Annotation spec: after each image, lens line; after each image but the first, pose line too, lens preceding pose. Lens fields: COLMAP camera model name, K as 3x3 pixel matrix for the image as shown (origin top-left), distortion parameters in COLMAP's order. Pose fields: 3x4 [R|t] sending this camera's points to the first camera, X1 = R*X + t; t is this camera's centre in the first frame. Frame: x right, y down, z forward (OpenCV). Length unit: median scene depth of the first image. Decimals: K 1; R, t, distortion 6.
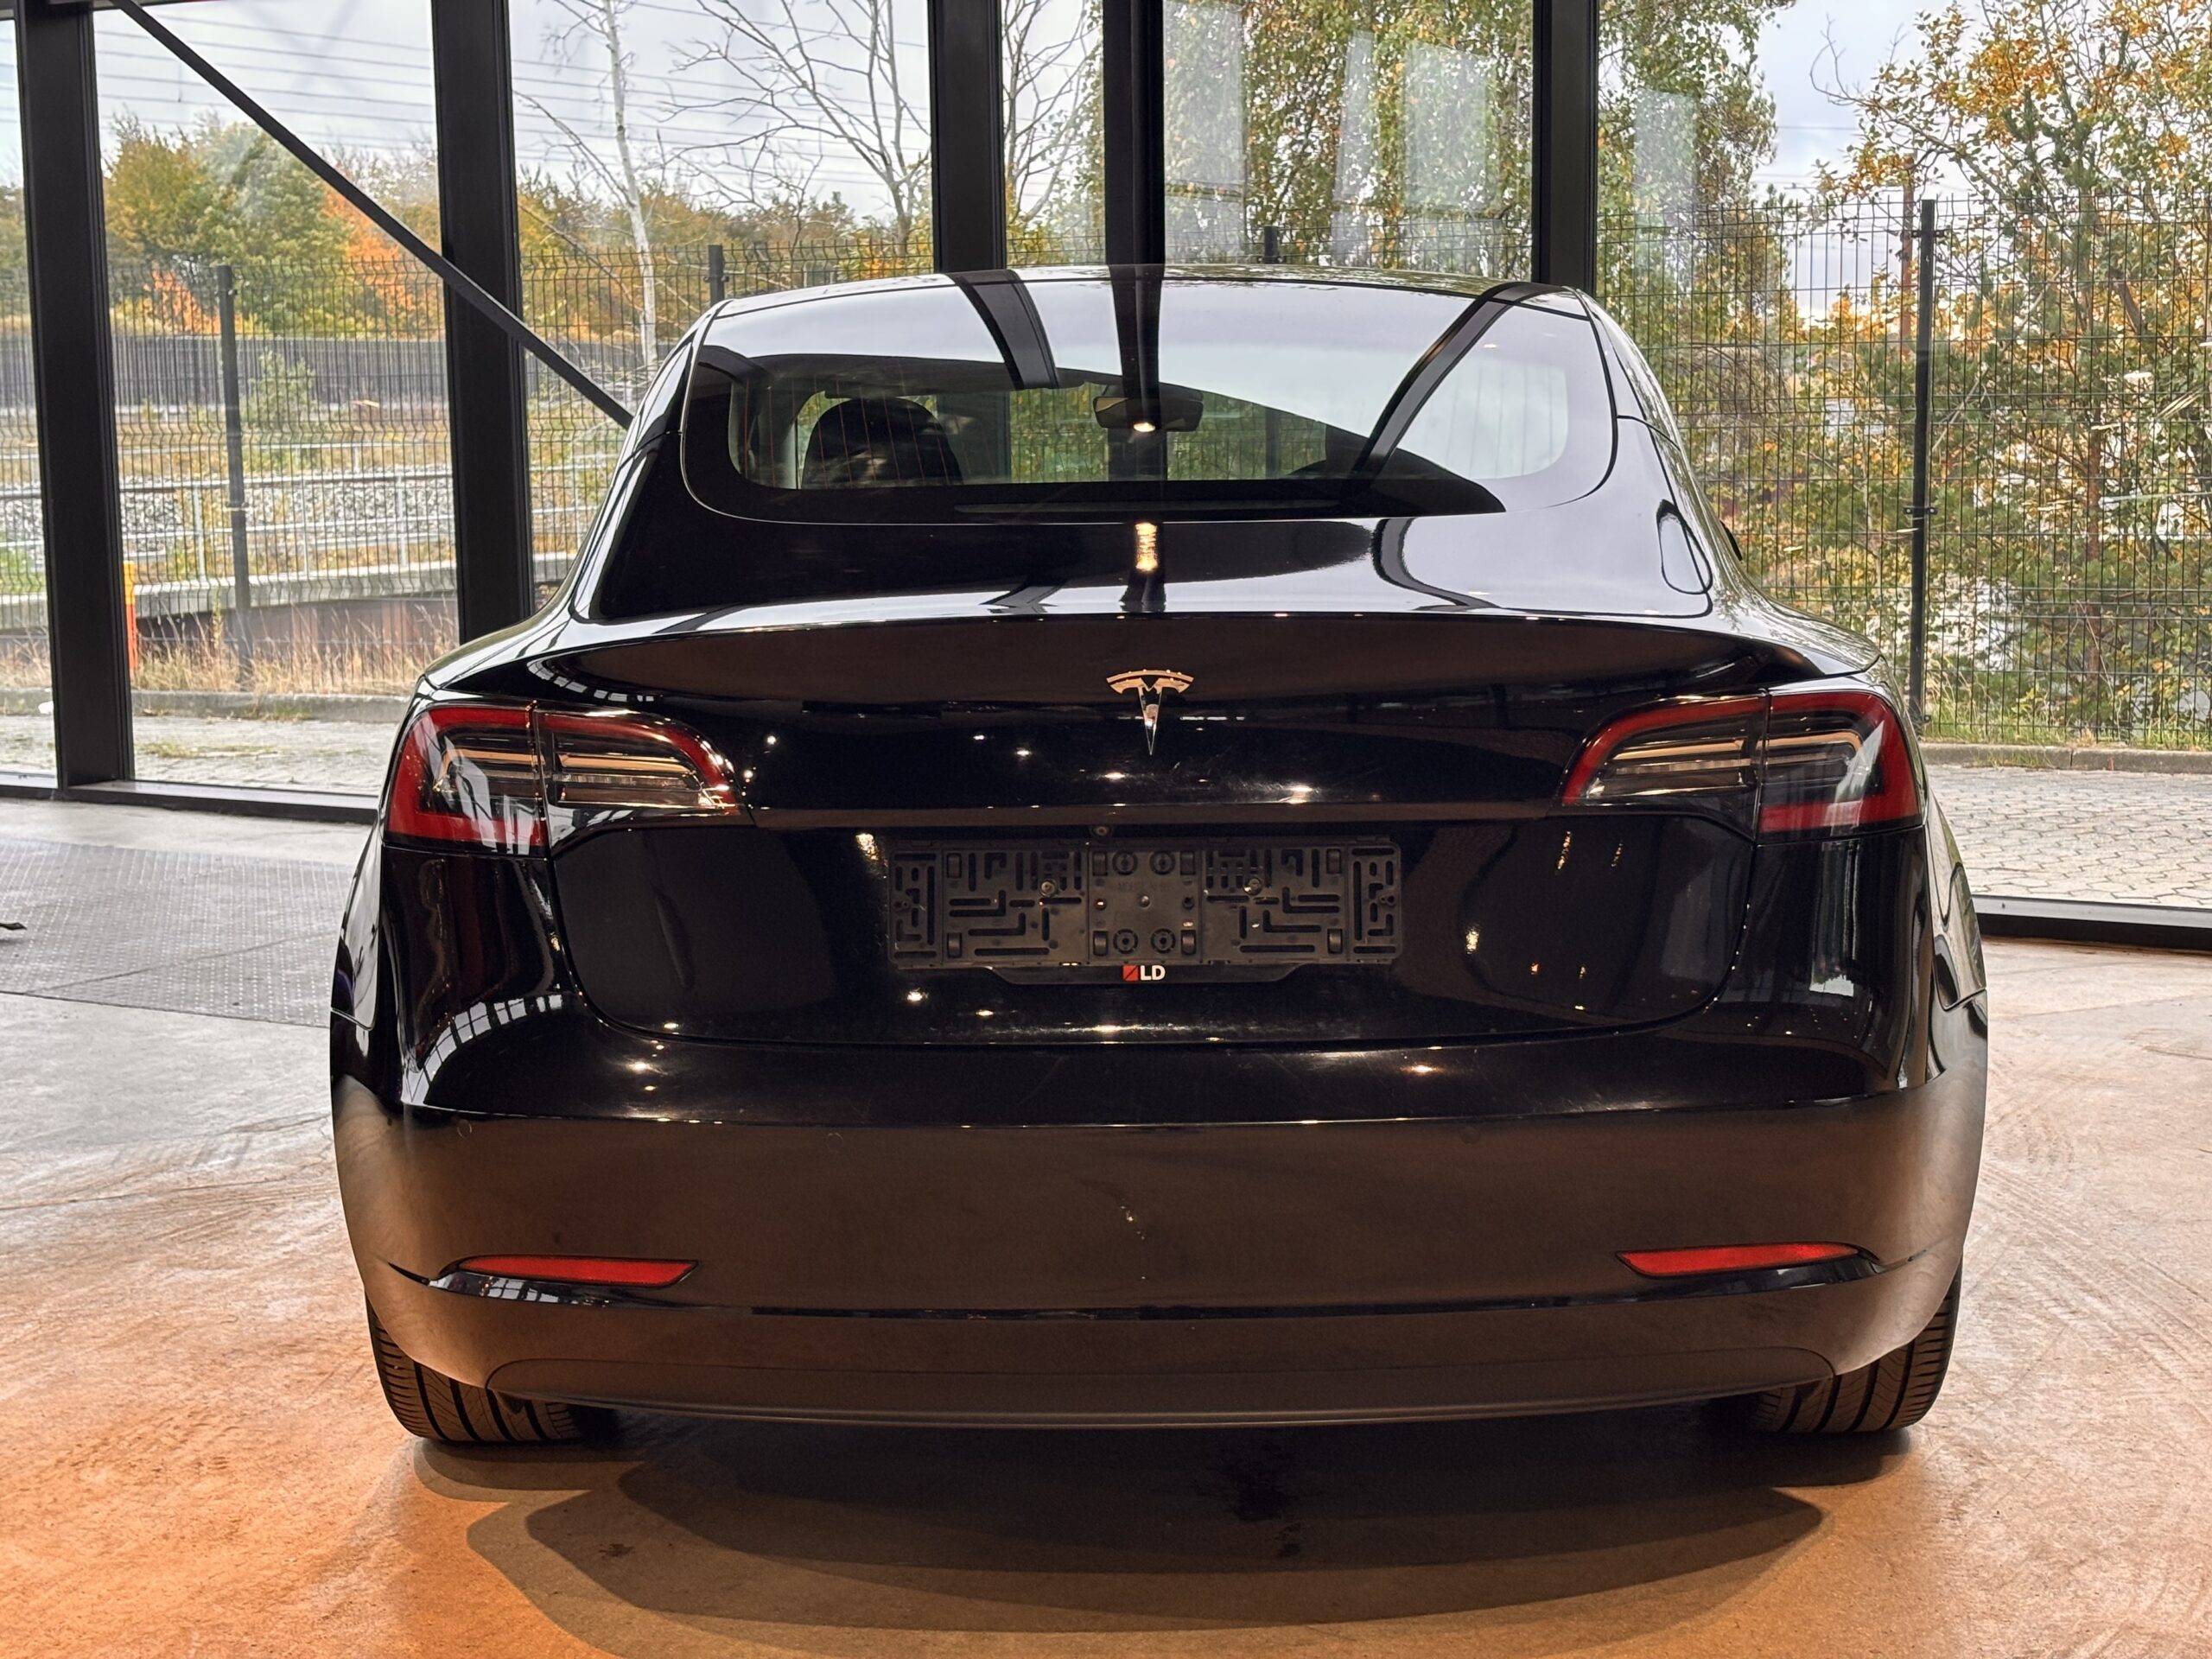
lens RADIAL K [[3287.6, 0, 1096.6], [0, 3287.6, 831.8], [0, 0, 1]] dist [0.065457, 0.000000]
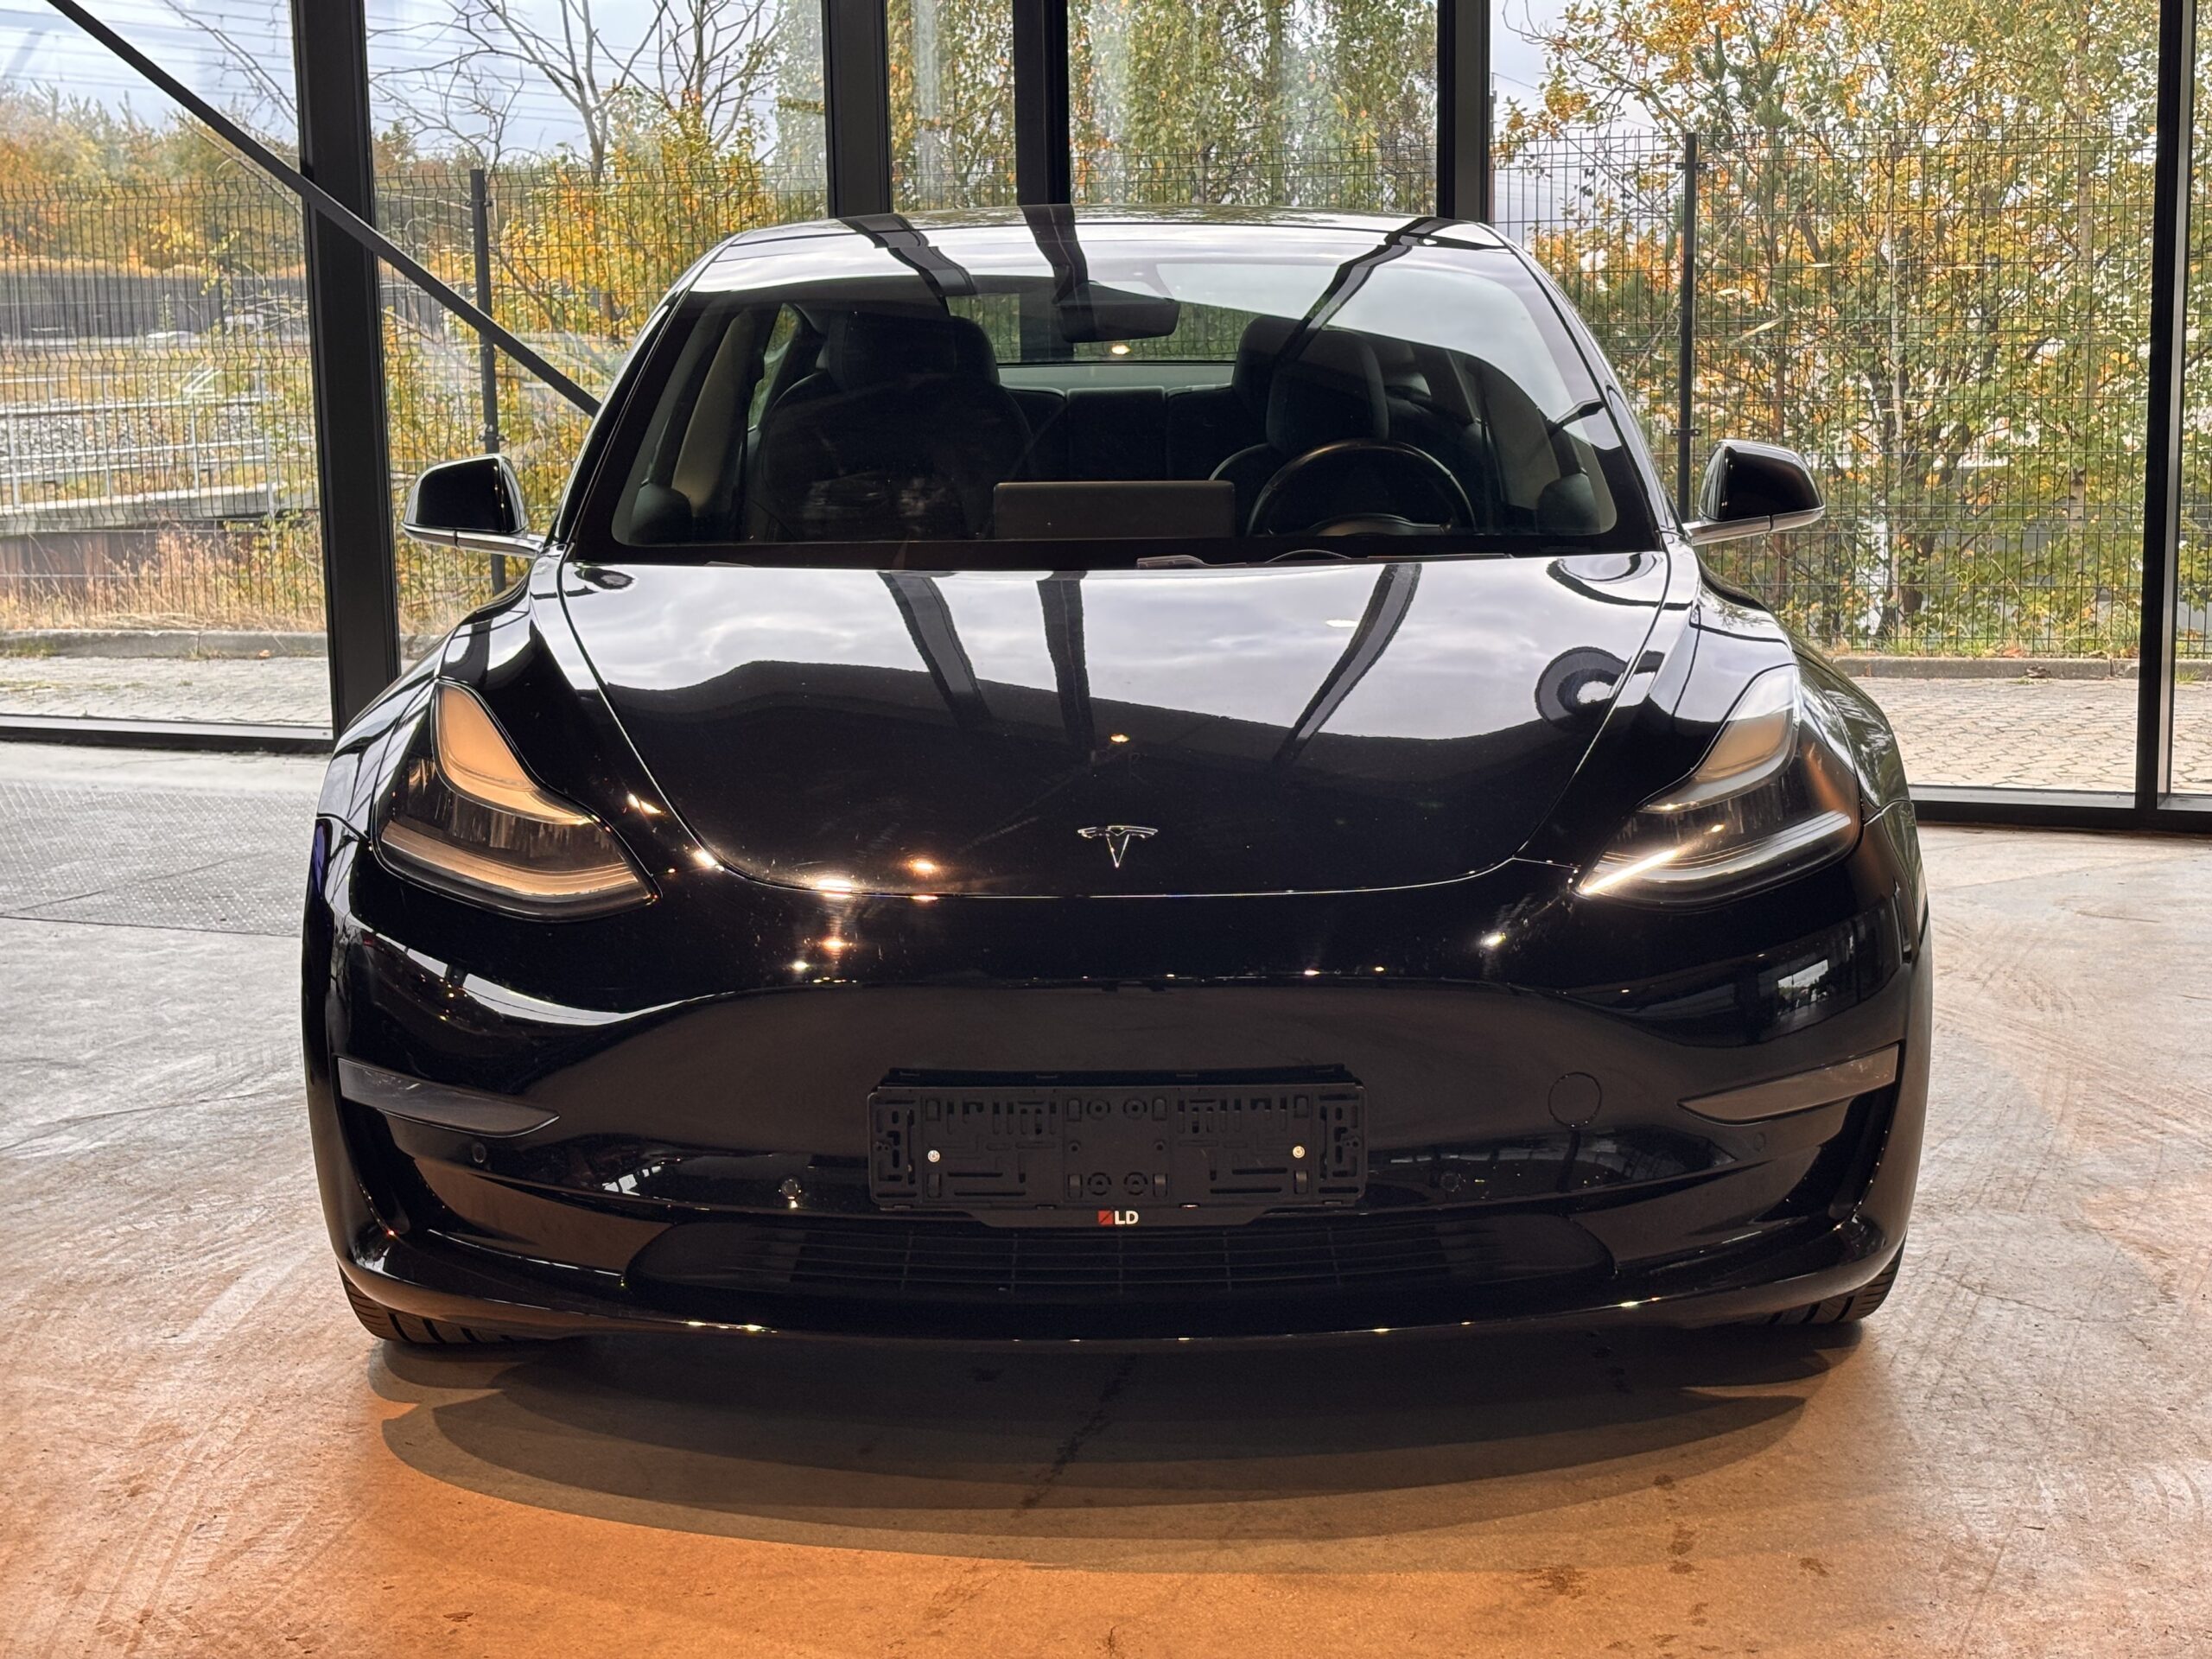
lens RADIAL K [[3287.6, 0, 1120.1], [0, 3287.6, 850.0], [0, 0, 1]] dist [0.065457, 0.000000]
pose [[0.991439, -0.021341, 0.128812, -0.121245], [0.018289, 0.999524, 0.024834, 0.011146], [-0.129281, -0.022265, 0.991358, -0.029192]]
